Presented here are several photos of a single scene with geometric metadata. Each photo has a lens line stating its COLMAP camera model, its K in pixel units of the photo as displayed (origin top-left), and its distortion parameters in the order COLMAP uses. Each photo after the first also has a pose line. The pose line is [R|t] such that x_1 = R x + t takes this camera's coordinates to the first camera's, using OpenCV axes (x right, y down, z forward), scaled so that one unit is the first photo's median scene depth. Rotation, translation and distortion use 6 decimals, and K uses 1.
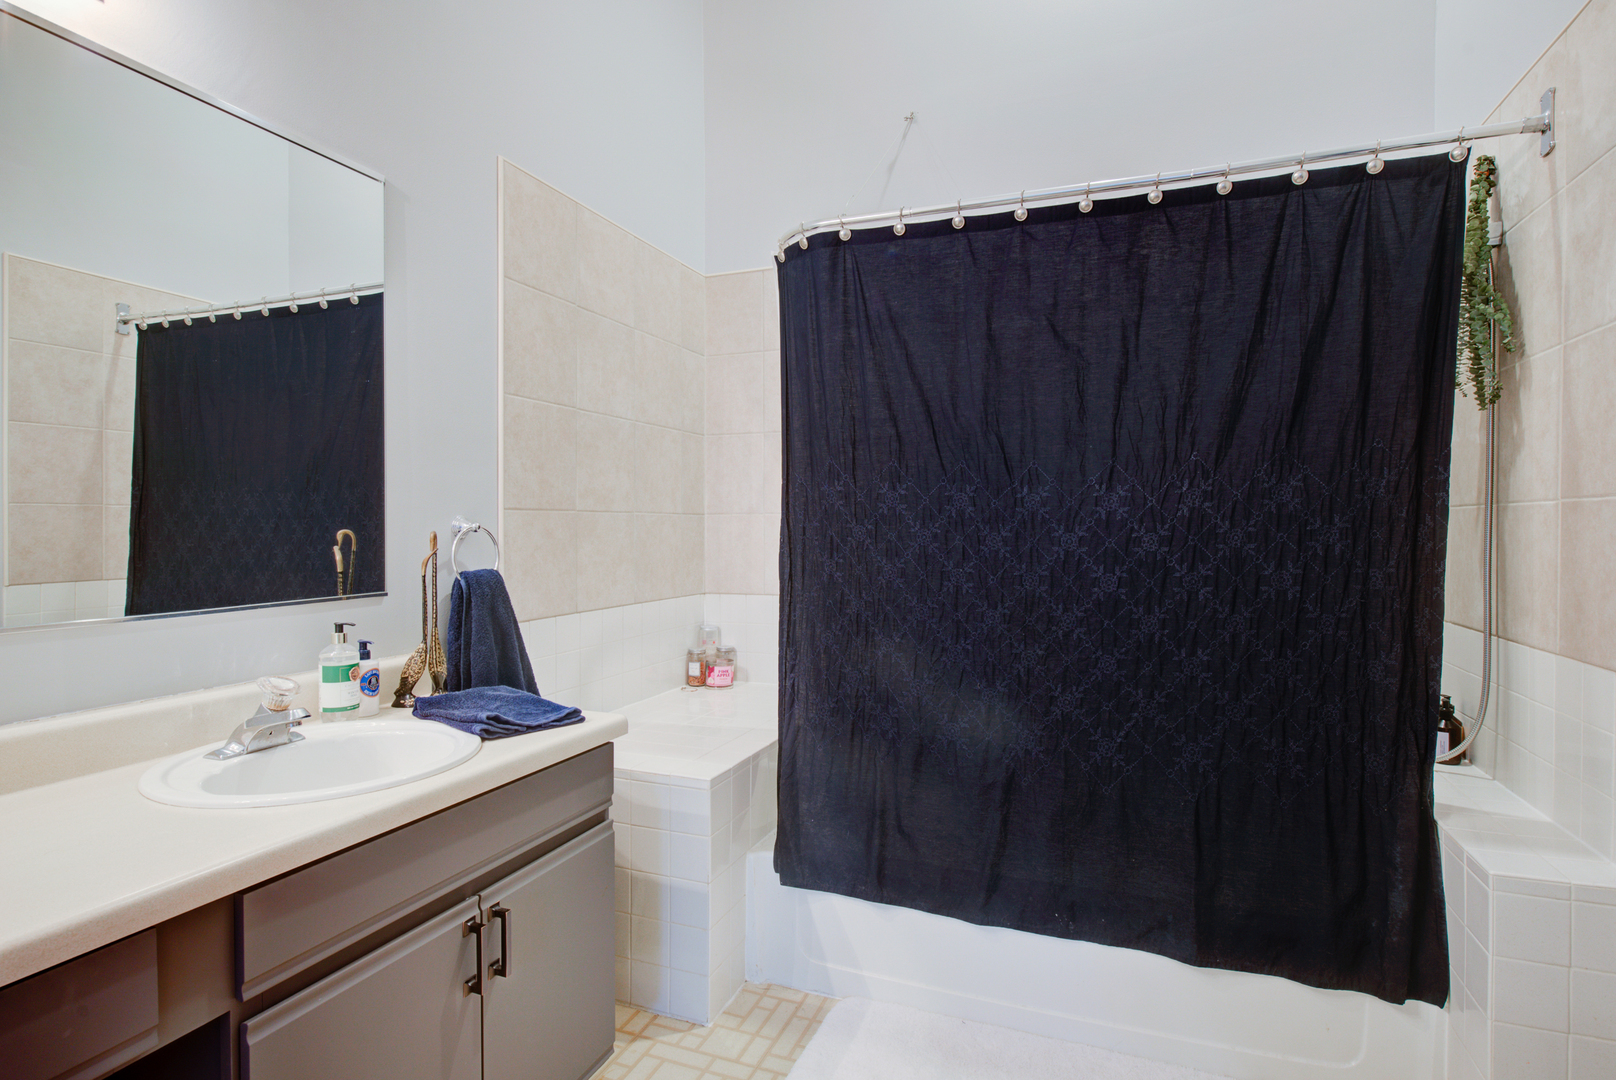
lens RADIAL K [[815.6, 0, 806.0], [0, 815.6, 542.7], [0, 0, 1]] dist [0.001577, -0.002549]
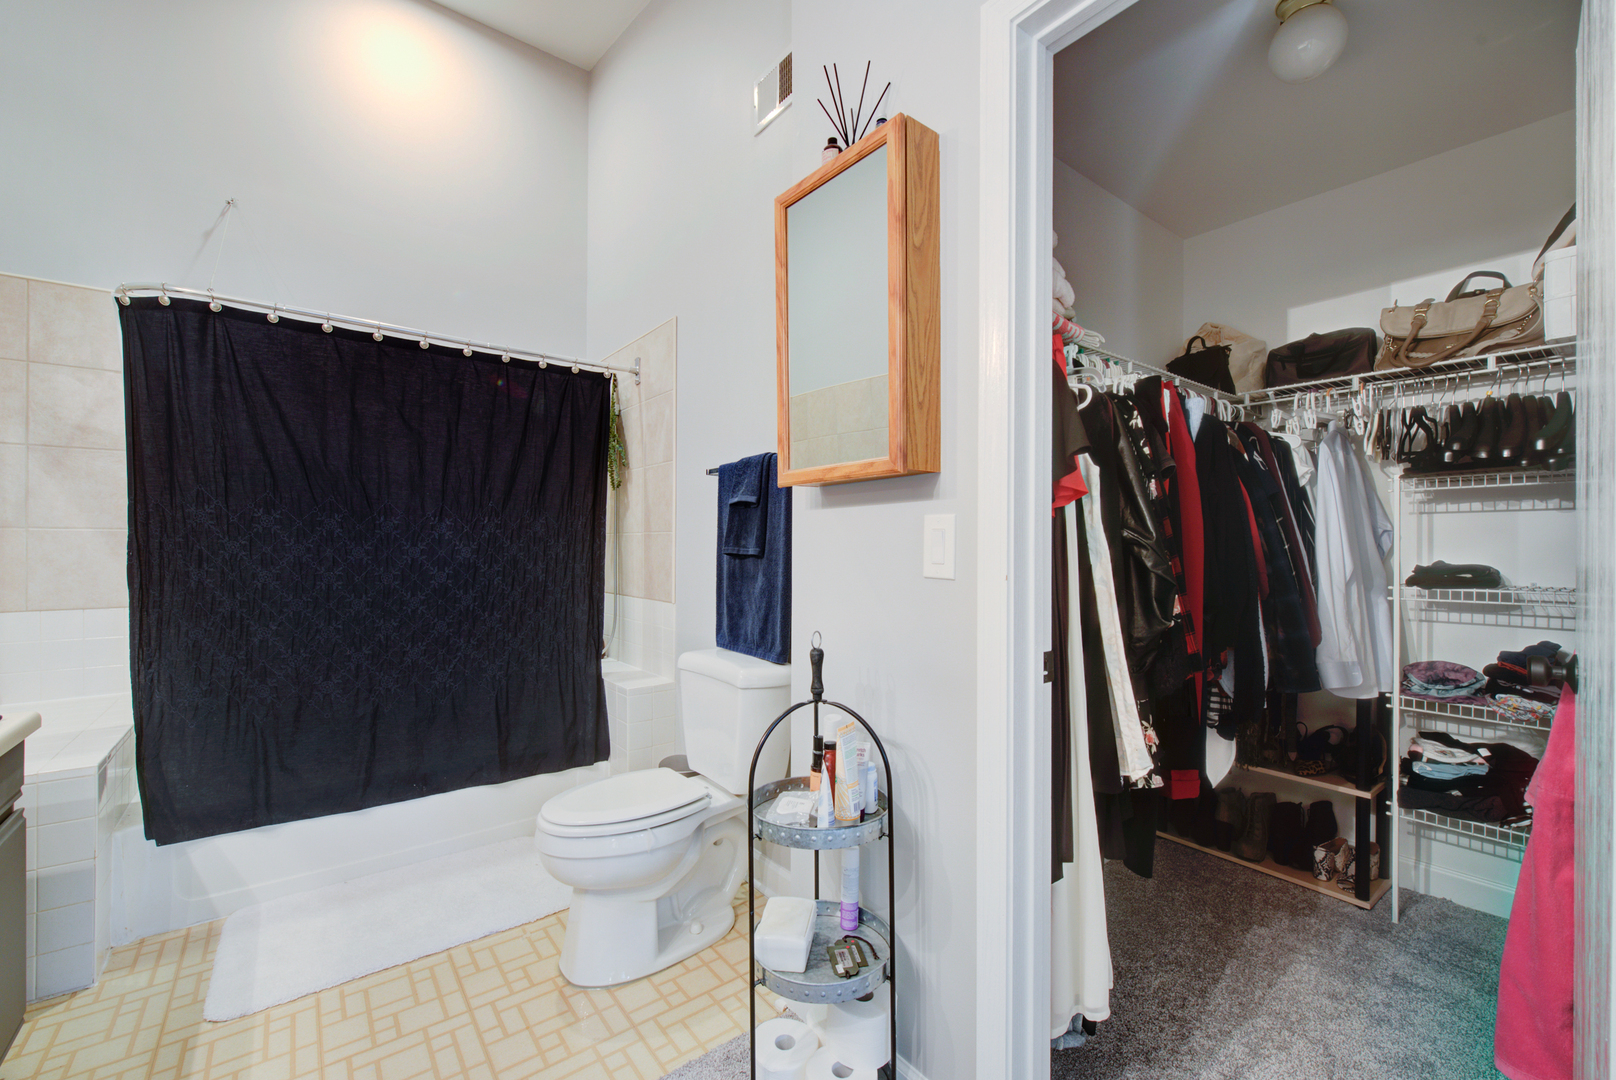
lens RADIAL K [[646.7, 0, 809.5], [0, 646.7, 545.1], [0, 0, 1]] dist [-0.001303, -0.000202]
pose [[0.496681, 0.001487, 0.867932, -0.393745], [0.010324, 0.999918, -0.007621, 0.002023], [-0.867872, 0.012746, 0.496625, -0.297346]]
